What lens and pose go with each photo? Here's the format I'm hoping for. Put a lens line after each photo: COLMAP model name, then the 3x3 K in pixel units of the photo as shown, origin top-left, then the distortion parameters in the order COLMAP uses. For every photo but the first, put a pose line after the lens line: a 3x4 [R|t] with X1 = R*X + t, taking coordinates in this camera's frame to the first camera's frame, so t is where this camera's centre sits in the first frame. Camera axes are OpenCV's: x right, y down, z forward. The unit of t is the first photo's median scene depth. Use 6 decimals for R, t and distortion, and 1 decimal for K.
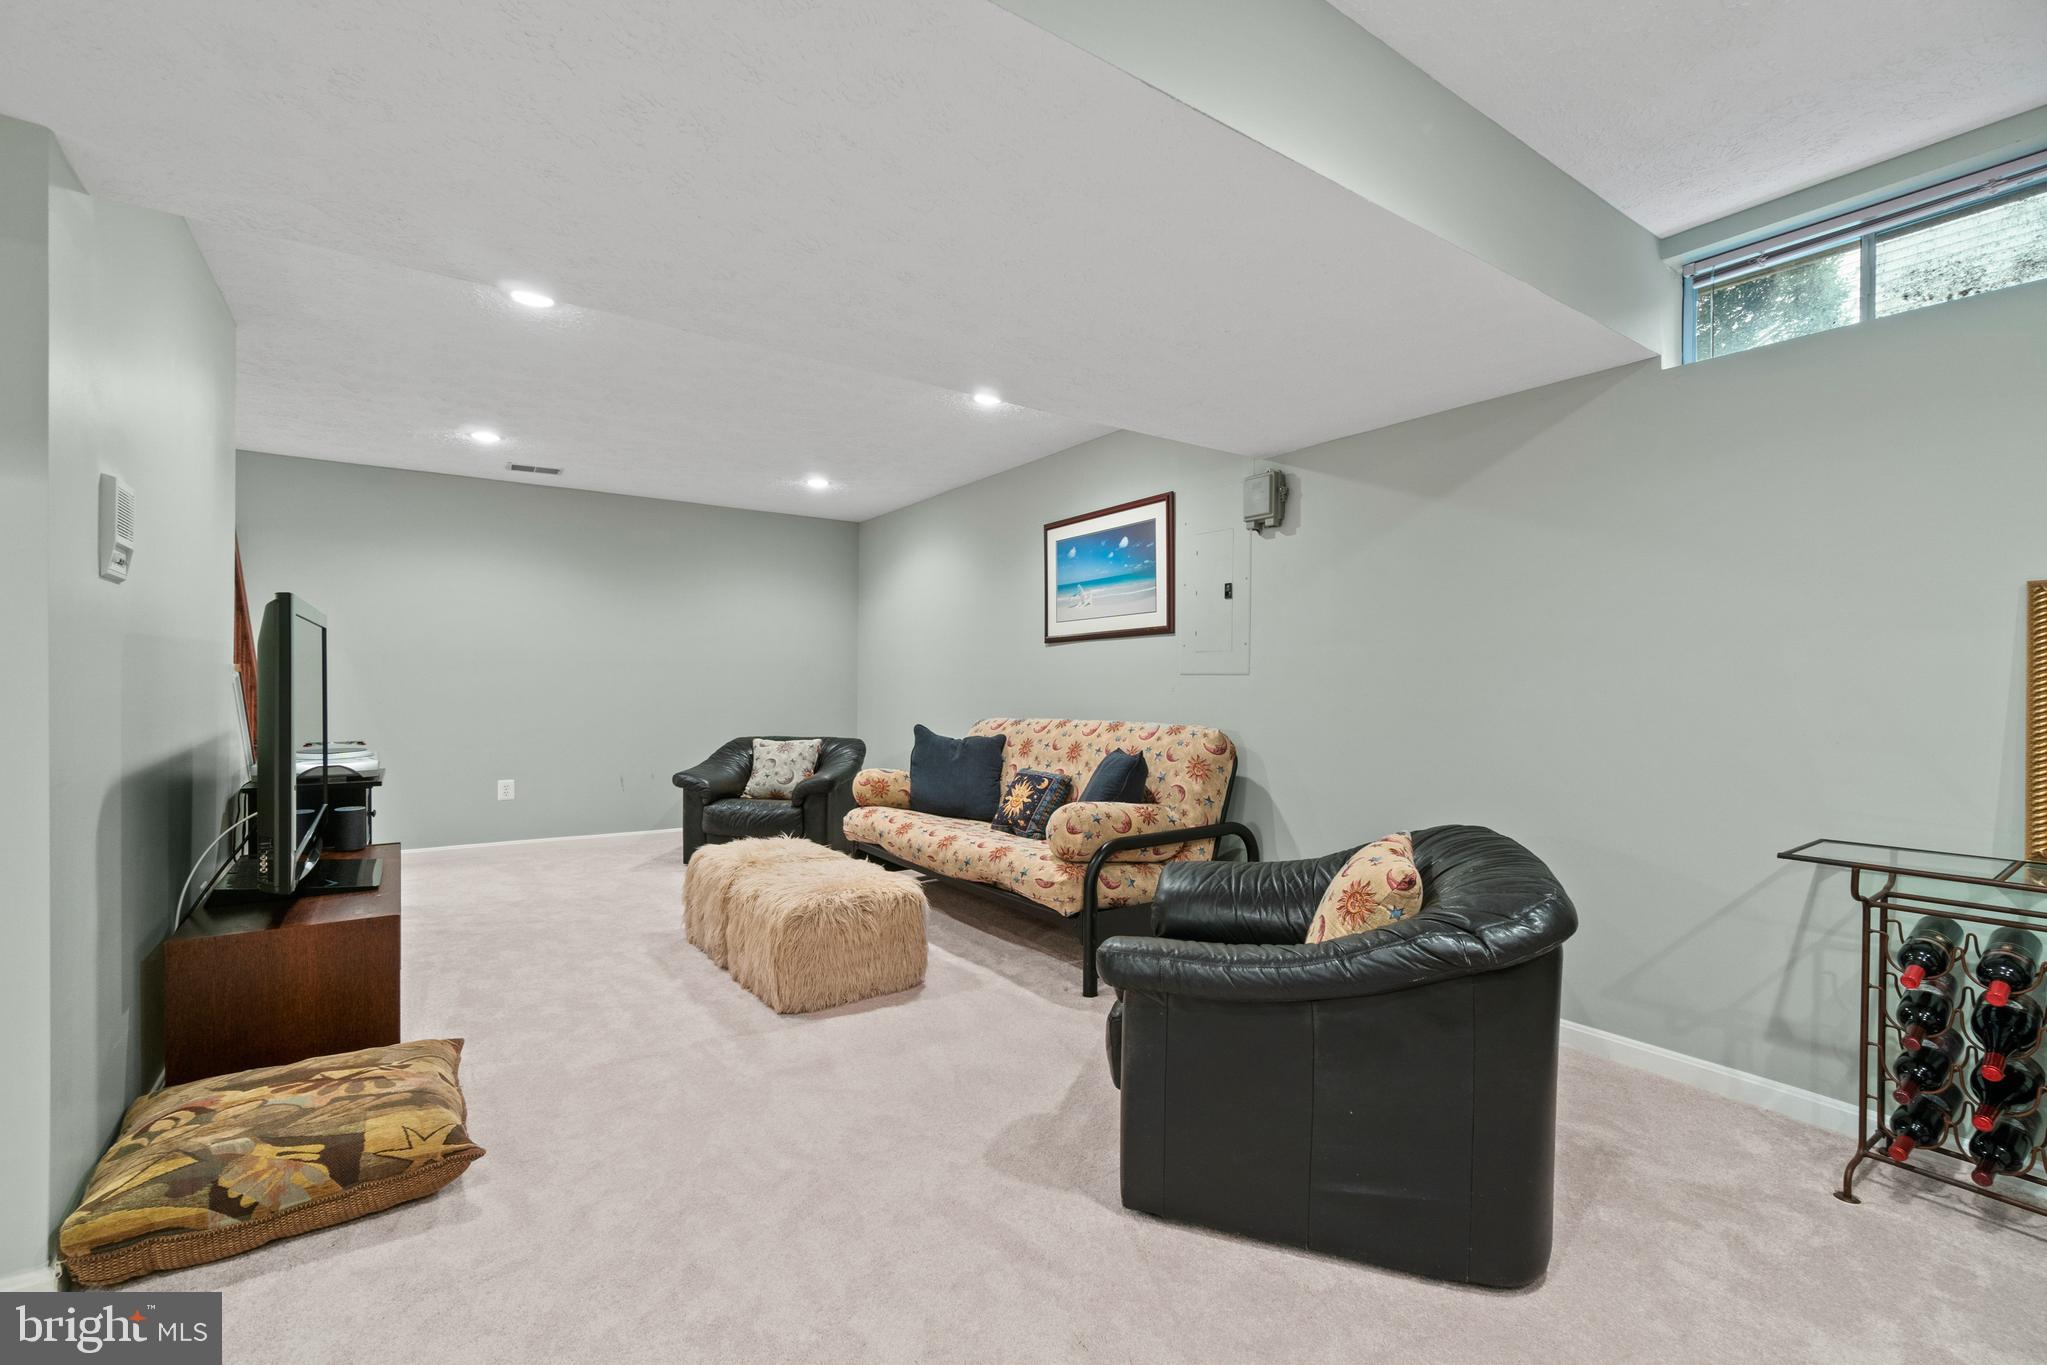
lens RADIAL K [[878.6, 0, 1018.0], [0, 878.6, 690.4], [0, 0, 1]] dist [-0.001223, -0.000133]
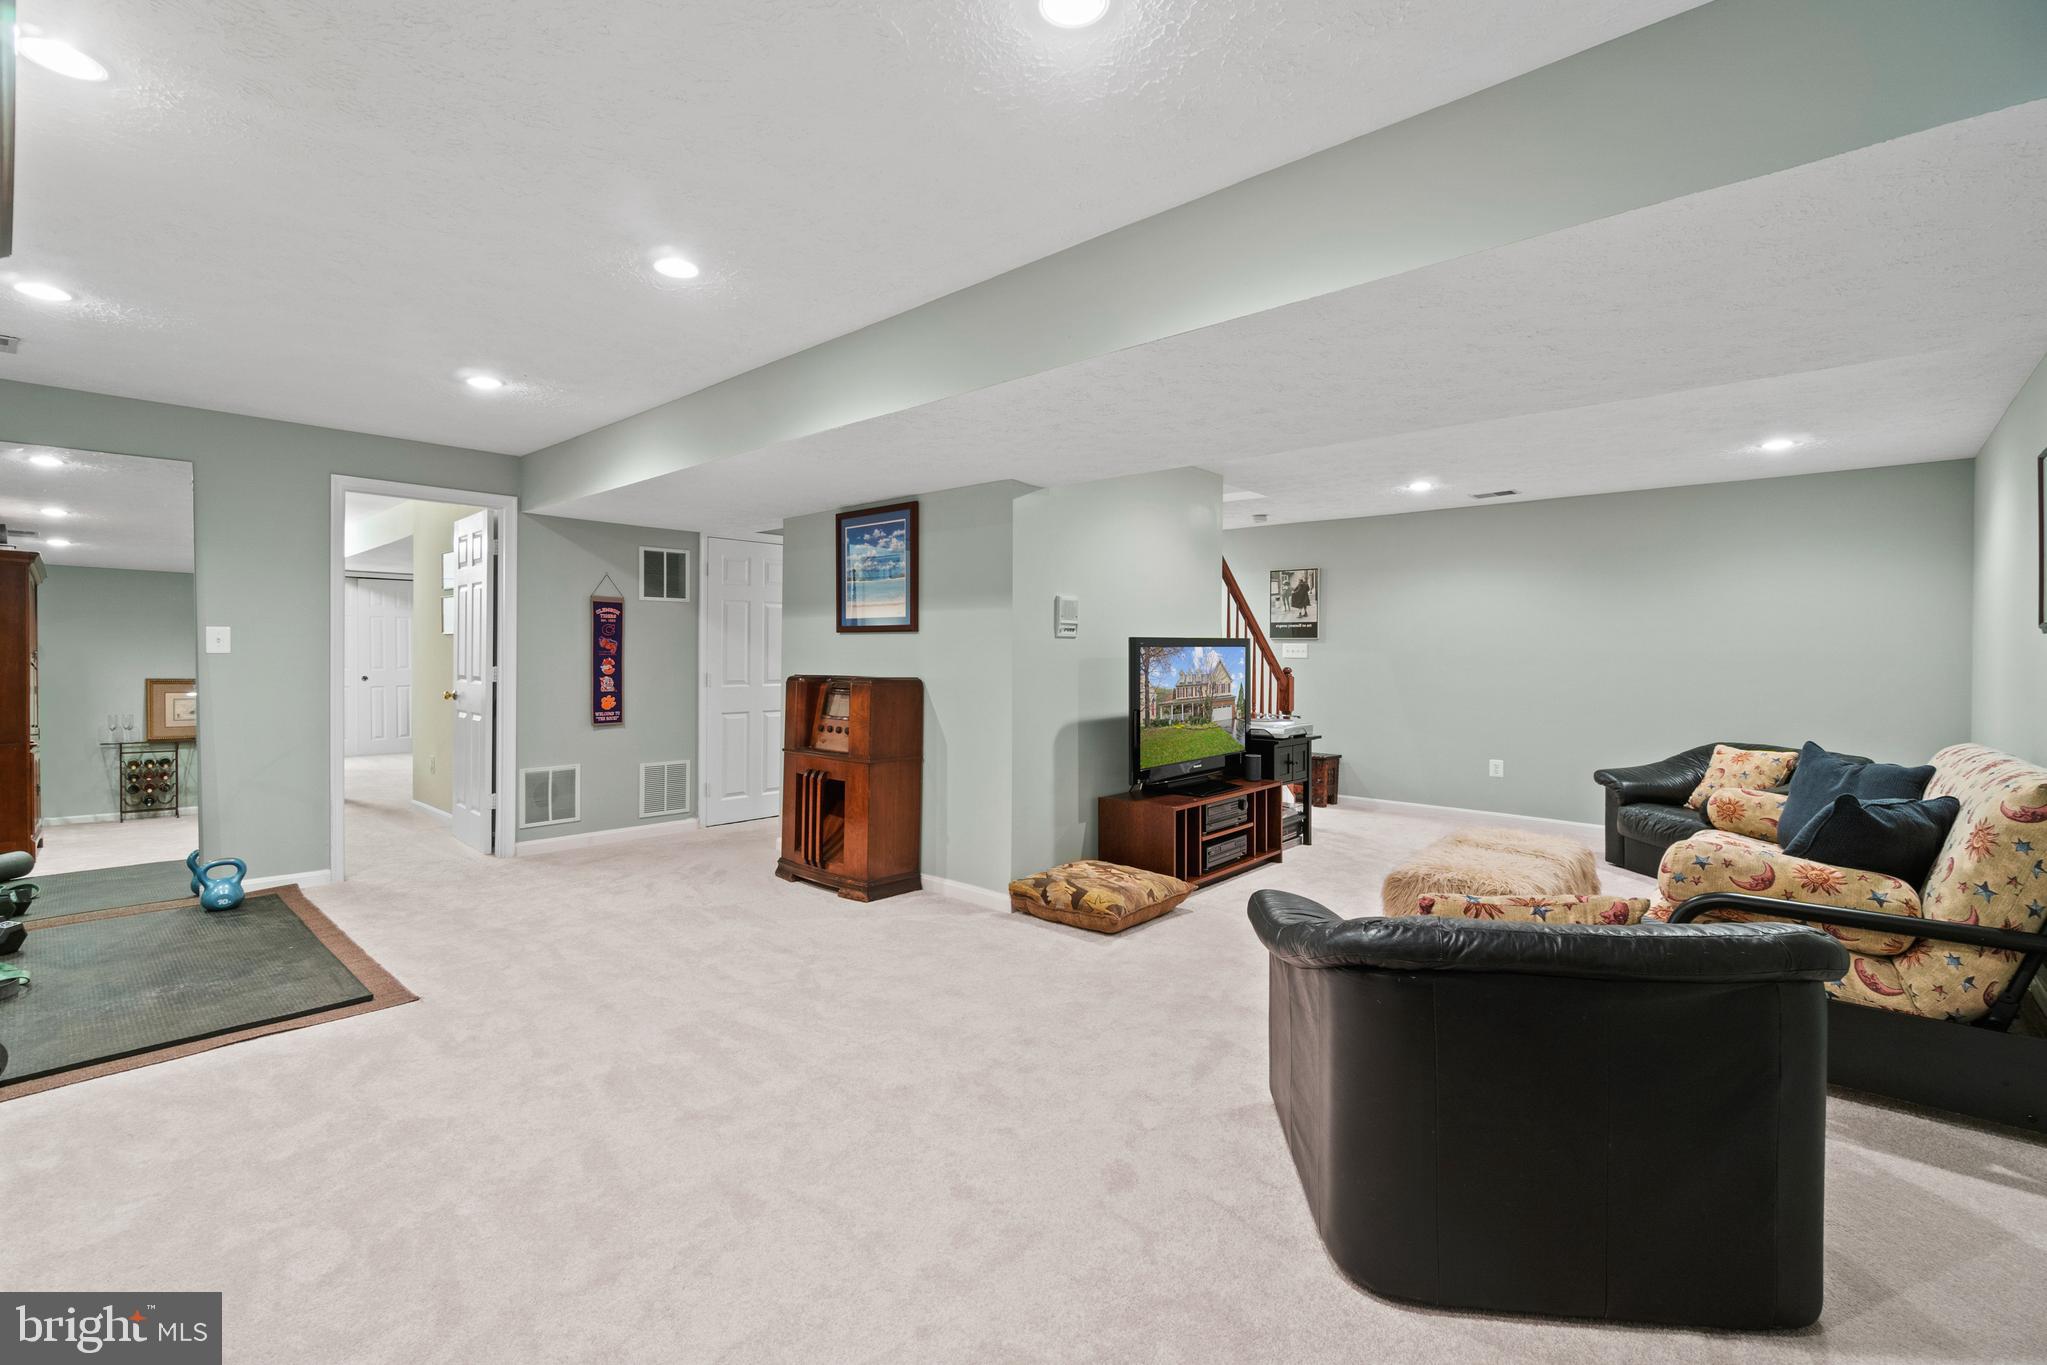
lens RADIAL K [[905.9, 0, 996.5], [0, 905.9, 668.6], [0, 0, 1]] dist [0.001783, 0.000099]
pose [[0.212546, 0.009950, -0.977100, 0.635196], [-0.012501, 0.999894, 0.007463, -0.028368], [0.977071, 0.010628, 0.212648, 0.133826]]
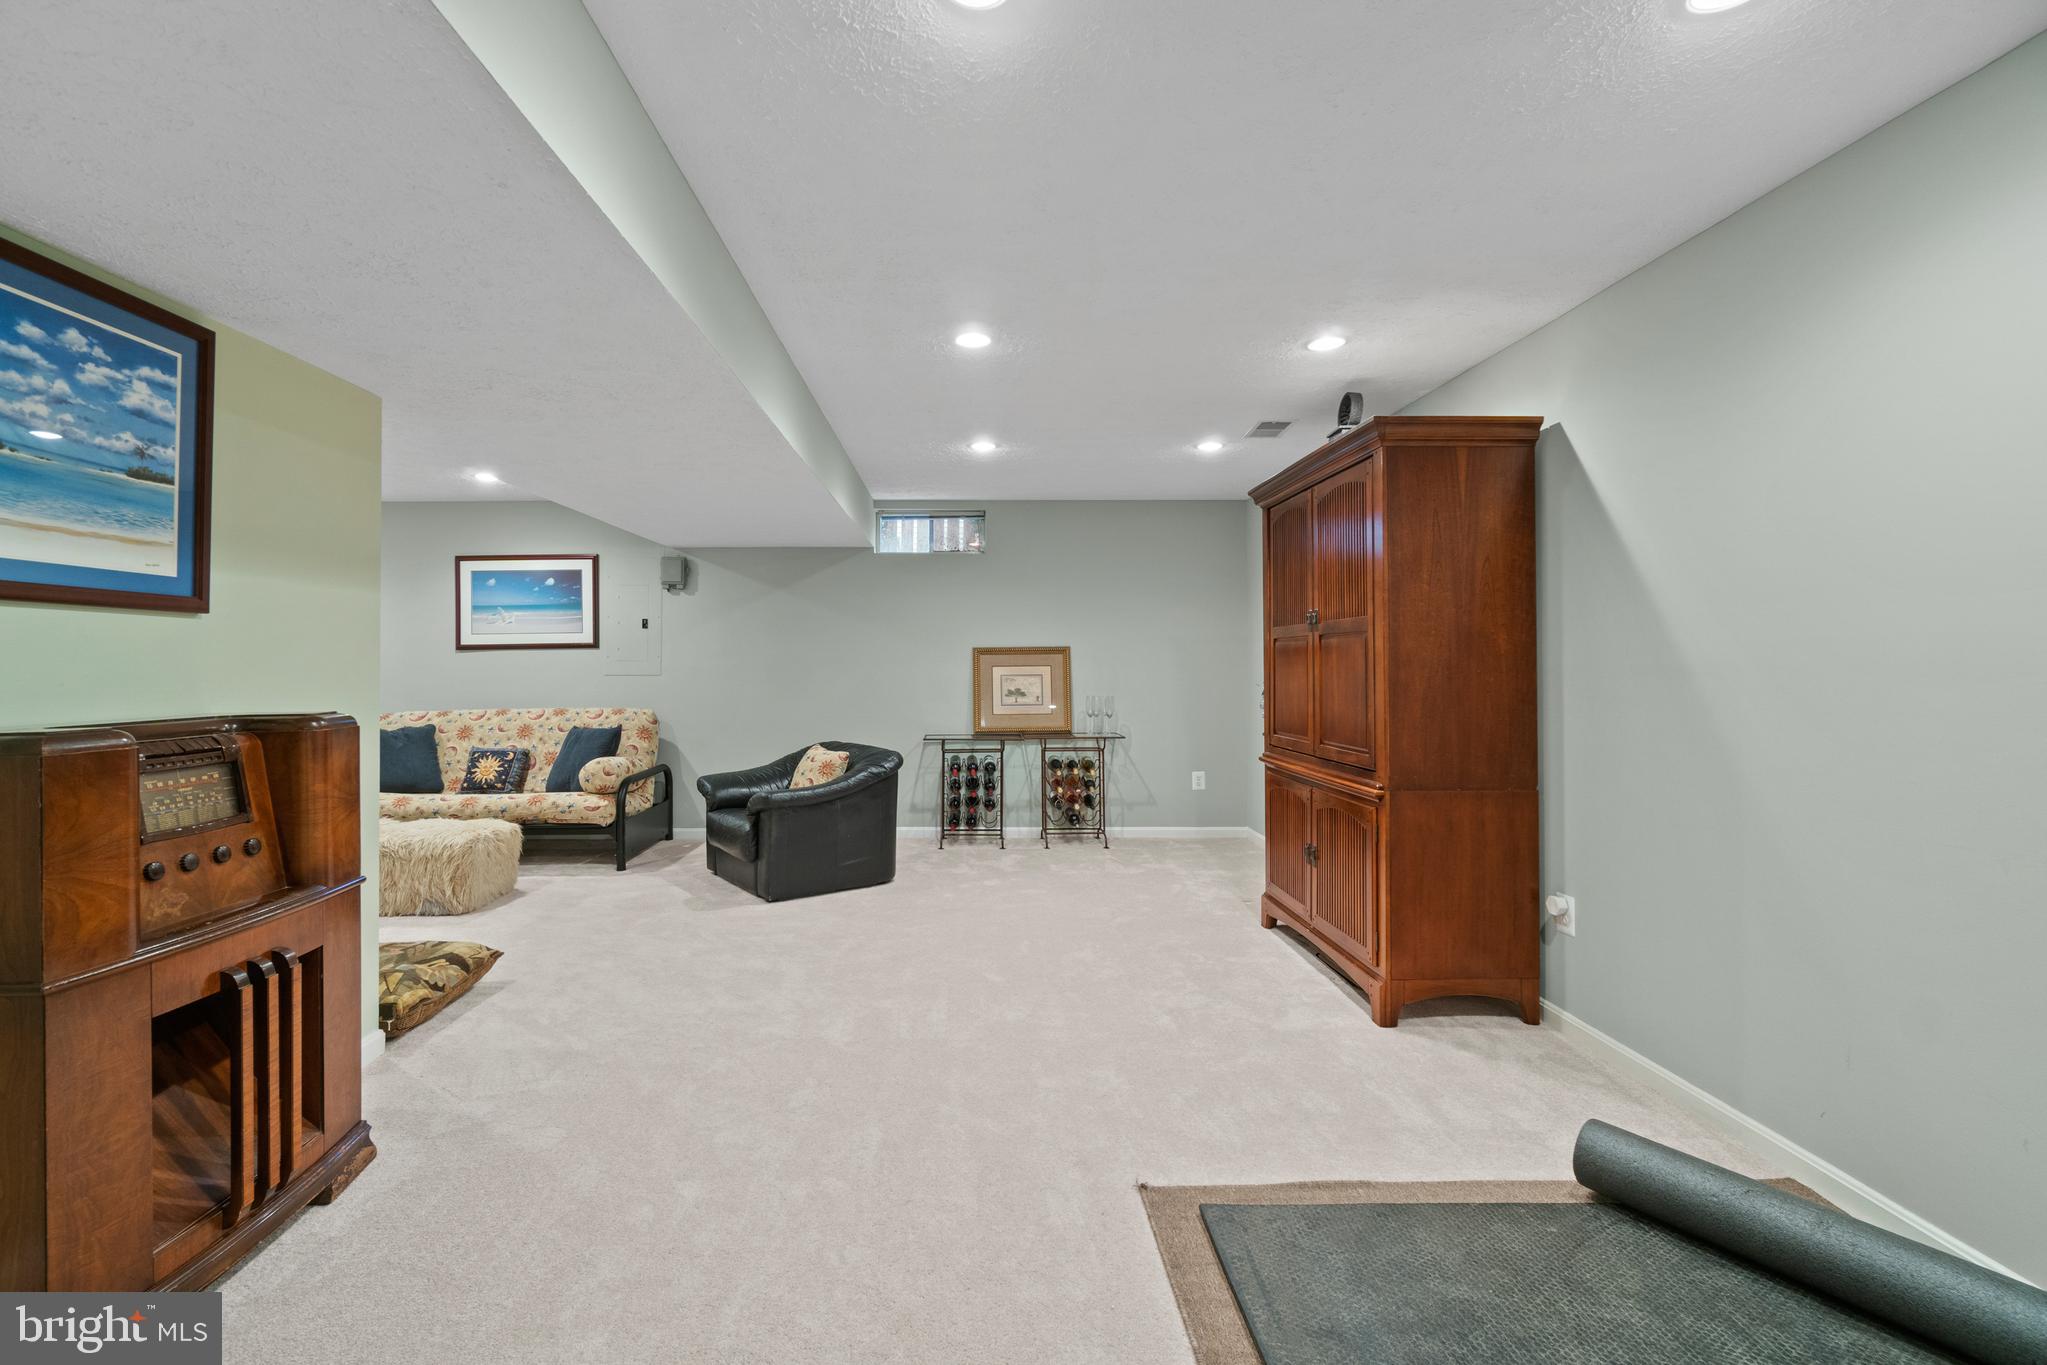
lens RADIAL K [[905.9, 0, 996.5], [0, 905.9, 668.6], [0, 0, 1]] dist [0.001783, 0.000099]
pose [[0.541282, -0.010658, 0.840773, -0.768267], [0.010508, 0.999927, 0.005910, -0.031672], [-0.840775, 0.005636, 0.541355, -0.421123]]
